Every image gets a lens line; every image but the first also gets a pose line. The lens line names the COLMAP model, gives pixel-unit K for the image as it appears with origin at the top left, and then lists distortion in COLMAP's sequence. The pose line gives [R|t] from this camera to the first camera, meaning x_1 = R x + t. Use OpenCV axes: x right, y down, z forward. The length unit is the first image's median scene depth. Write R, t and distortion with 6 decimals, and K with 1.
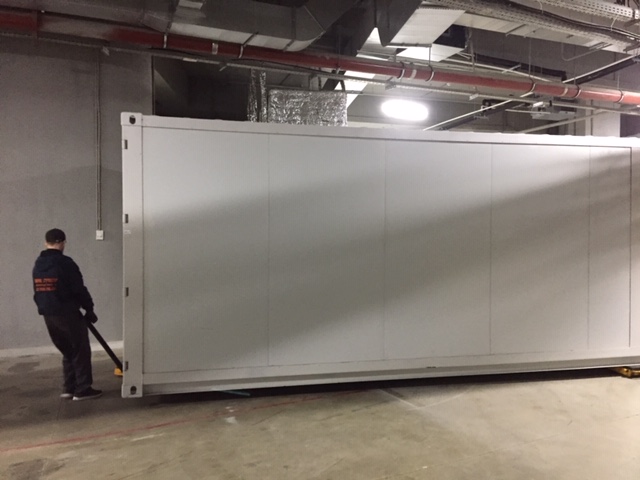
lens RADIAL K [[541.0, 0, 320.0], [0, 541.0, 240.0], [0, 0, 1]] dist [0.070714, -0.103075]
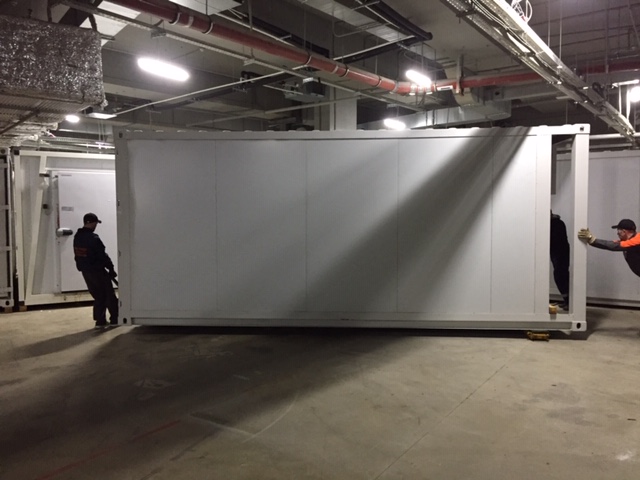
lens RADIAL K [[541.0, 0, 320.0], [0, 541.0, 240.0], [0, 0, 1]] dist [0.070714, -0.103075]
pose [[0.876617, -0.028345, 0.480352, -0.058056], [0.011643, 0.999221, 0.037716, -0.000965], [-0.481047, -0.027470, 0.876264, 0.149886]]
